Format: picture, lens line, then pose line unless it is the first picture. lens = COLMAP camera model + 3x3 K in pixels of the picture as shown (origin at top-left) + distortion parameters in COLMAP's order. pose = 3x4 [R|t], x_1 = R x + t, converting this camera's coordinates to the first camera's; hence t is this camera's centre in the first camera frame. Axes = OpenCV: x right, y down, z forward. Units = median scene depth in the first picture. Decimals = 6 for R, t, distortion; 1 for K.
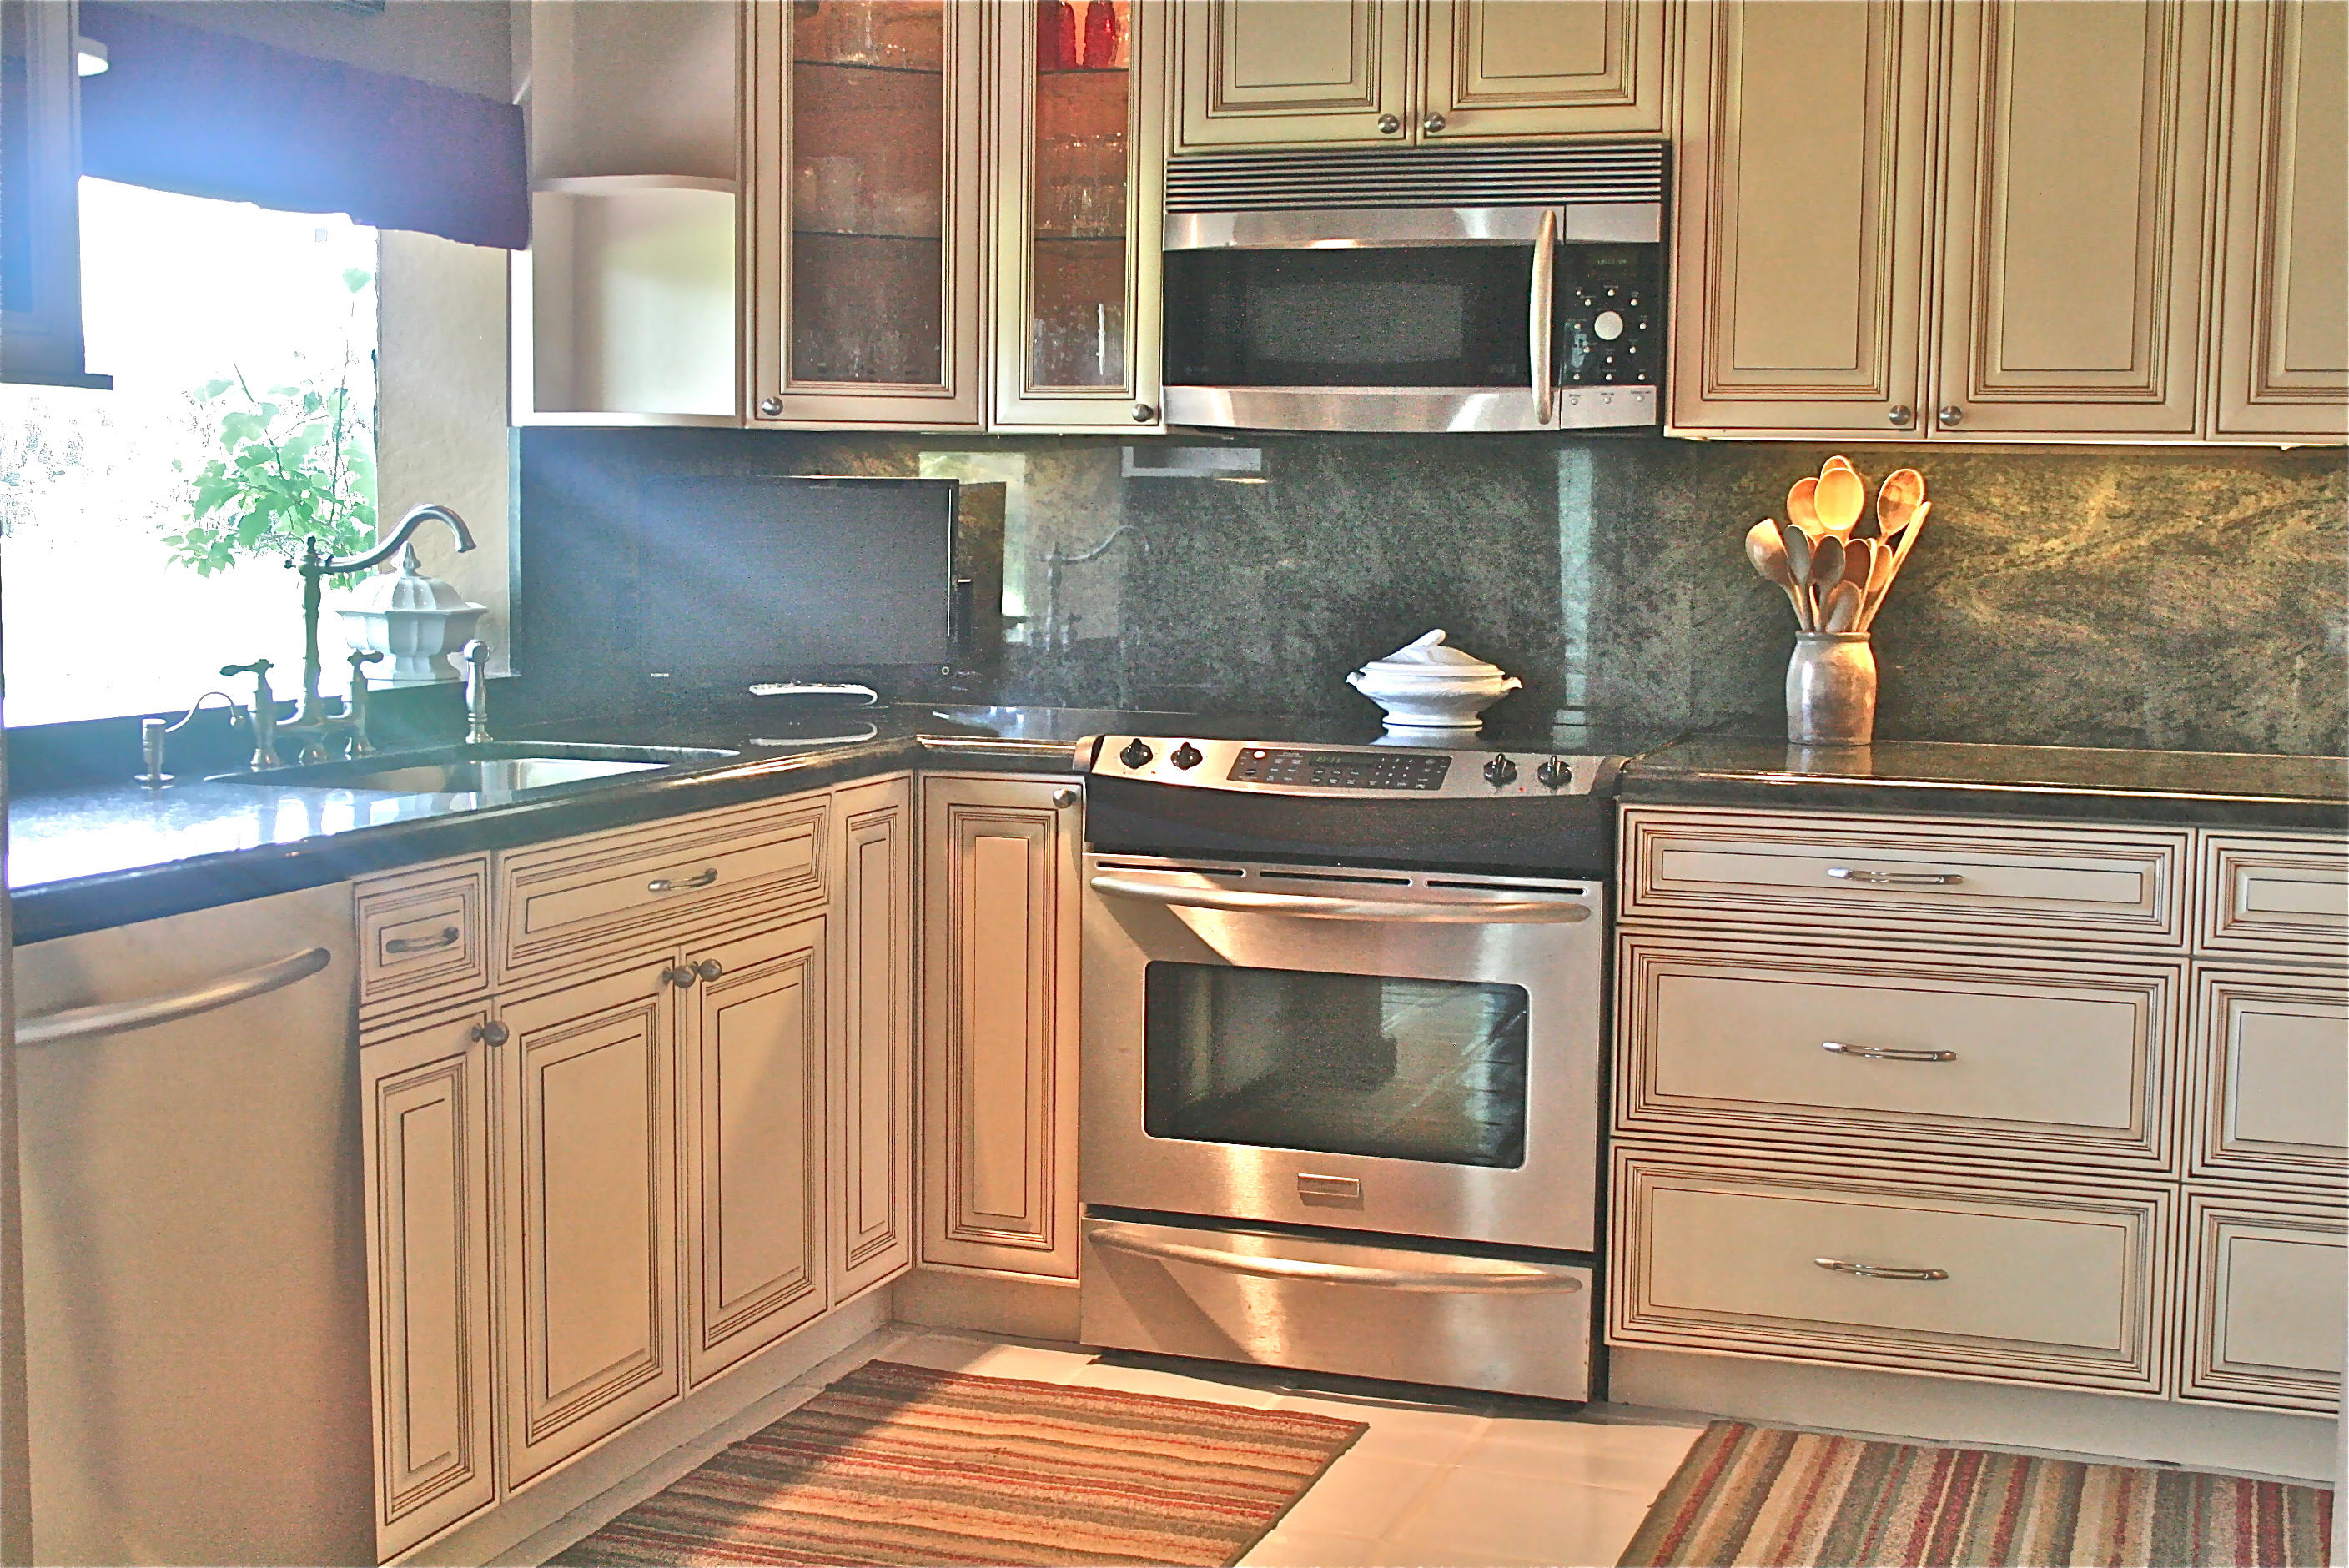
lens RADIAL K [[2873.0, 0, 1174.5], [0, 2873.0, 784.0], [0, 0, 1]] dist [-0.058016, 0.065904]
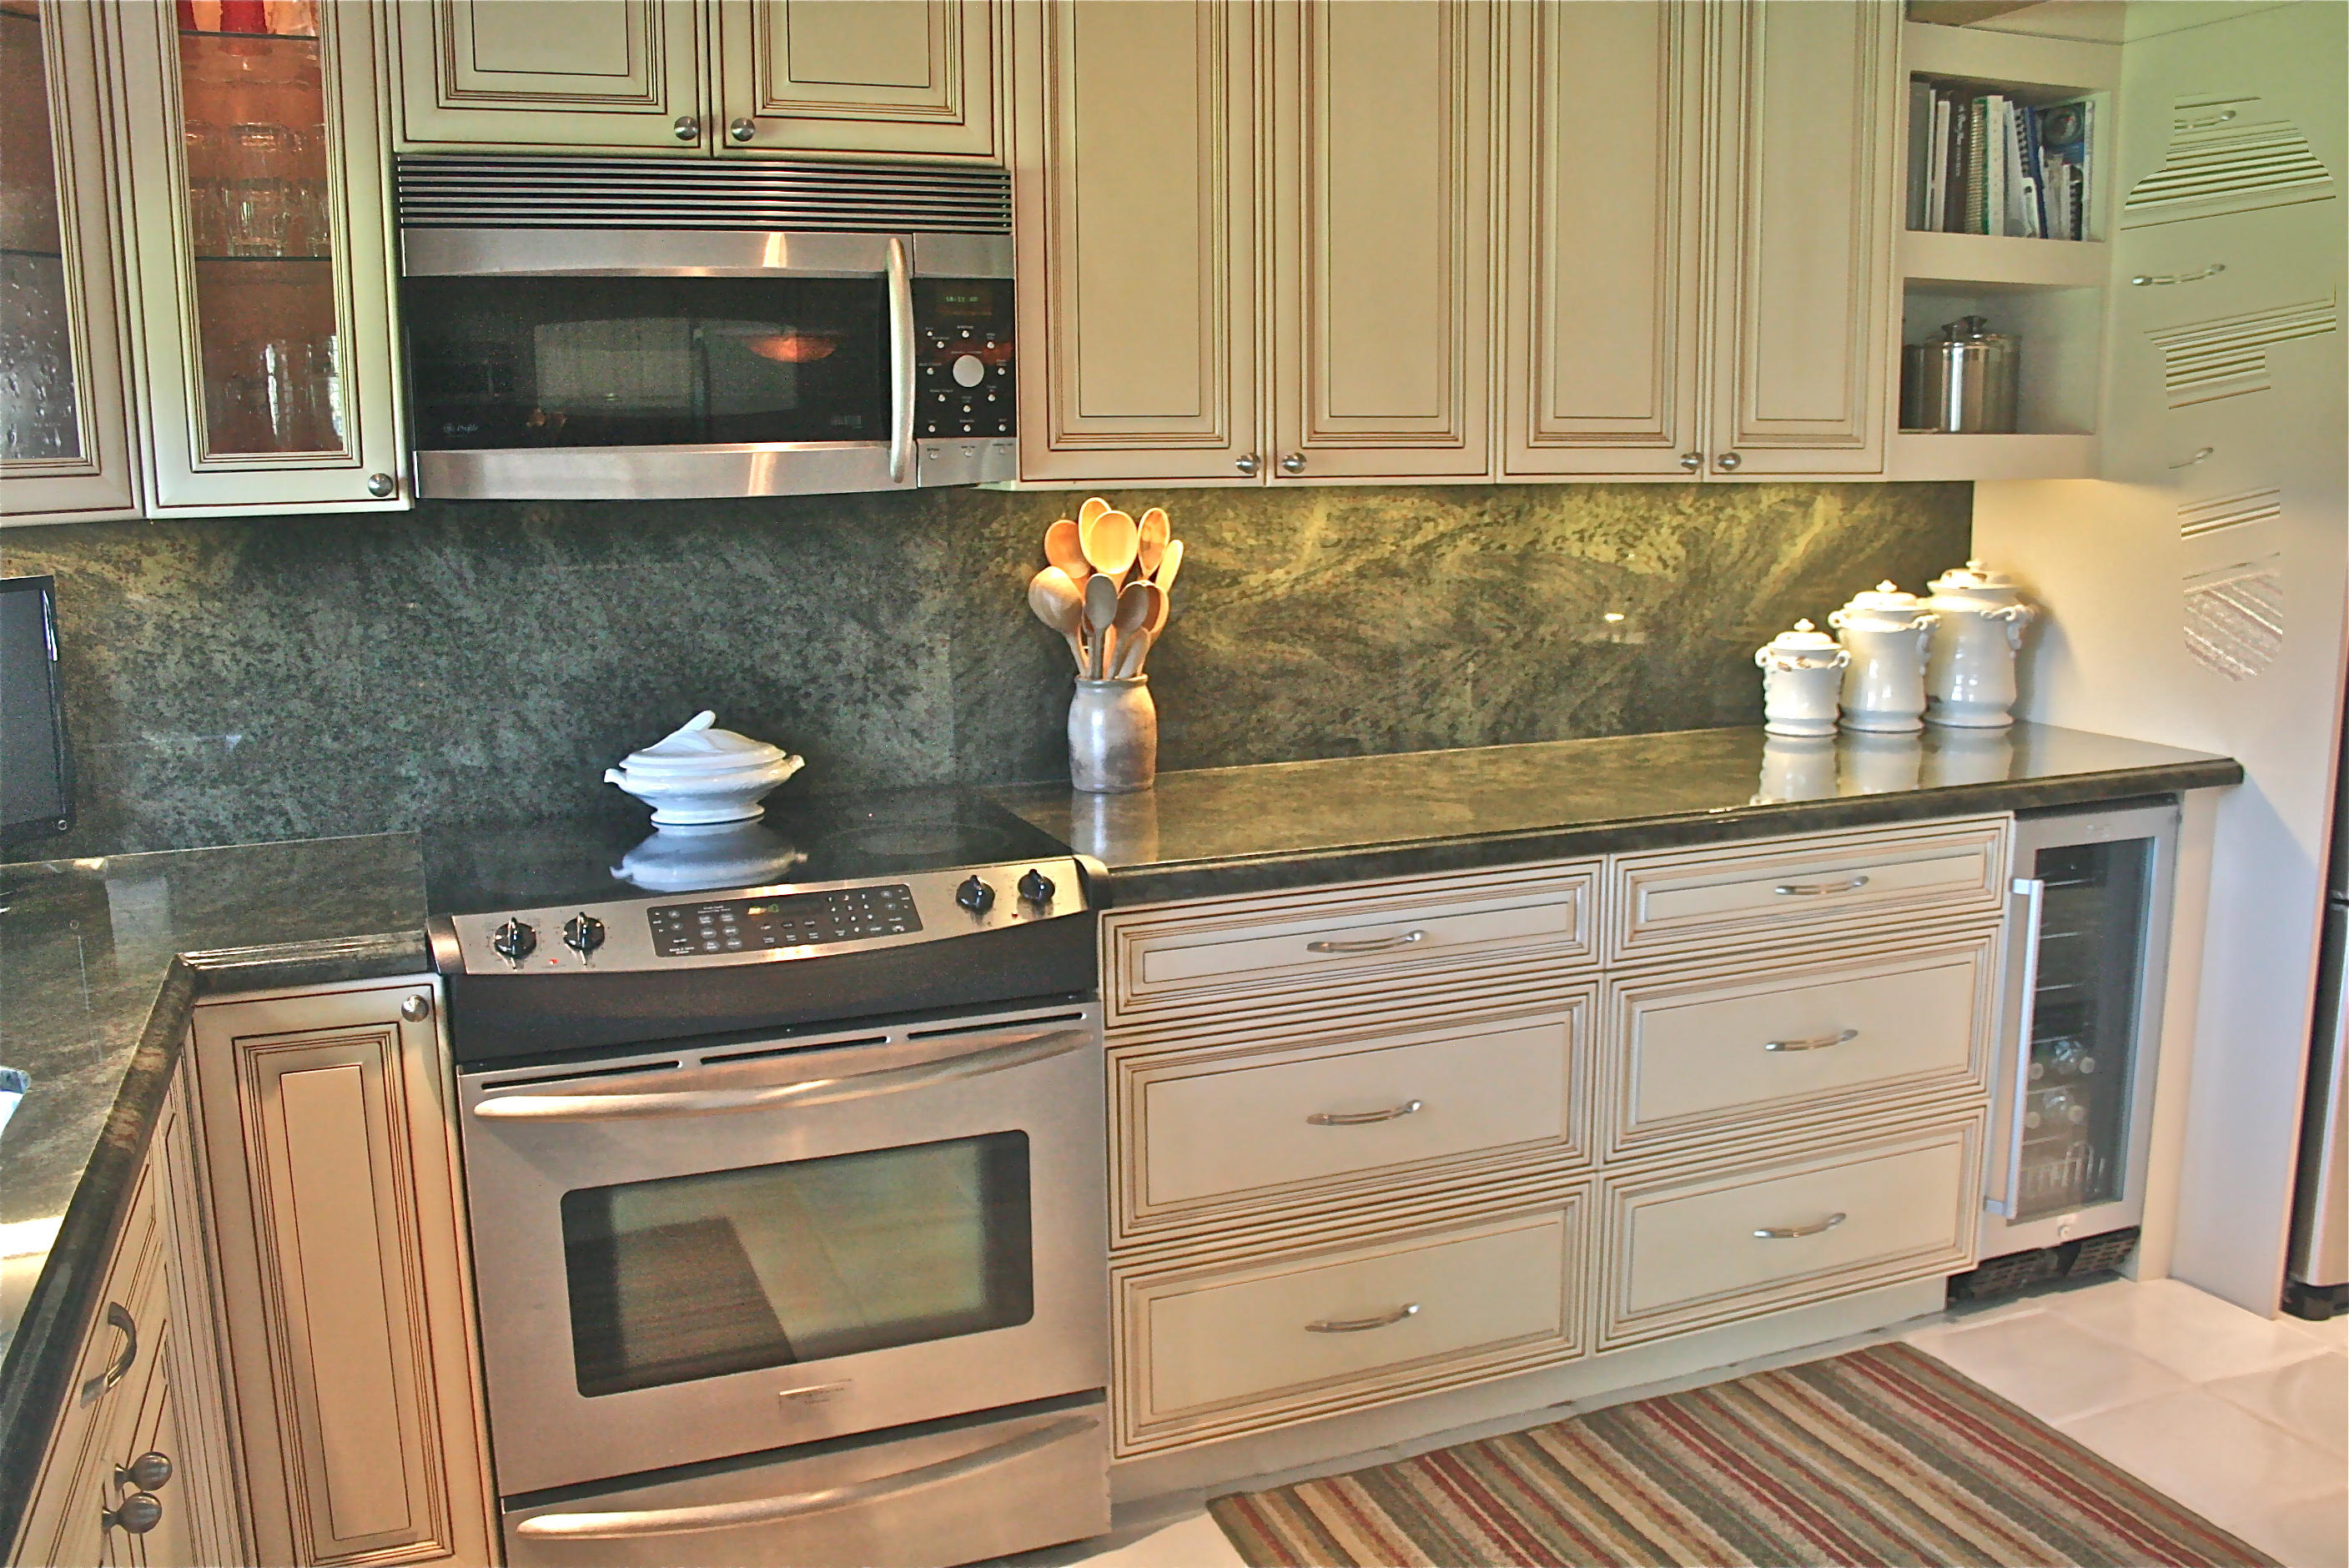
lens RADIAL K [[1971.0, 0, 1174.5], [0, 1971.0, 784.0], [0, 0, 1]] dist [-0.166454, 0.135878]
pose [[0.748565, -0.135194, 0.649133, -0.208011], [0.084000, 0.990441, 0.109412, -0.091447], [-0.657720, -0.027375, 0.752765, 0.483853]]
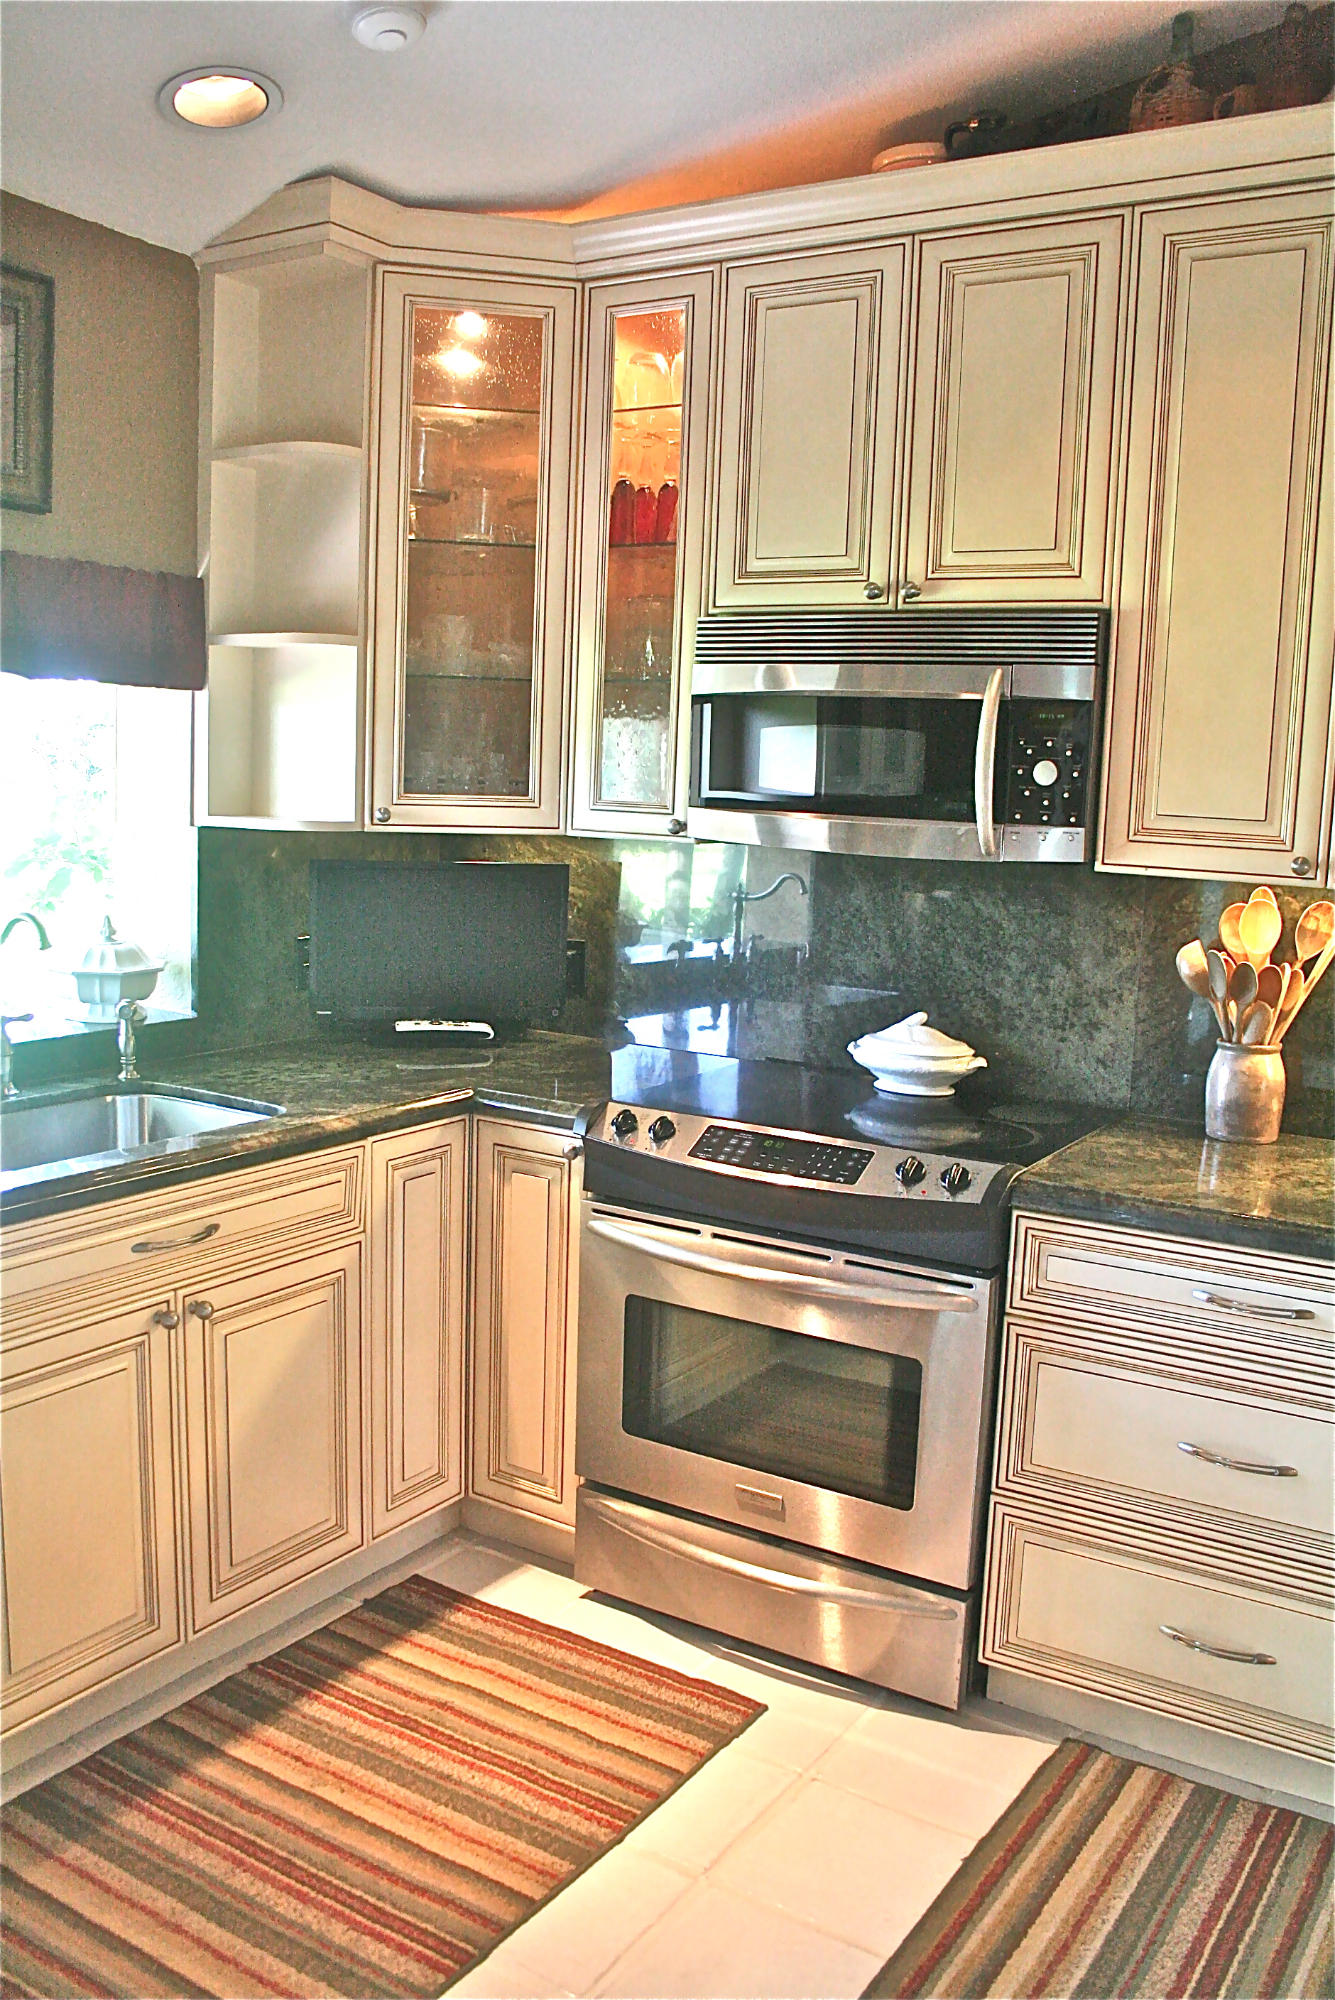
lens RADIAL K [[1678.3, 0, 667.5], [0, 1678.3, 1000.0], [0, 0, 1]] dist [-0.166454, 0.135878]
pose [[0.975456, 0.051820, -0.214012, 0.147272], [-0.044088, 0.998196, 0.040749, -0.088596], [0.215738, -0.030313, 0.975981, 0.319220]]
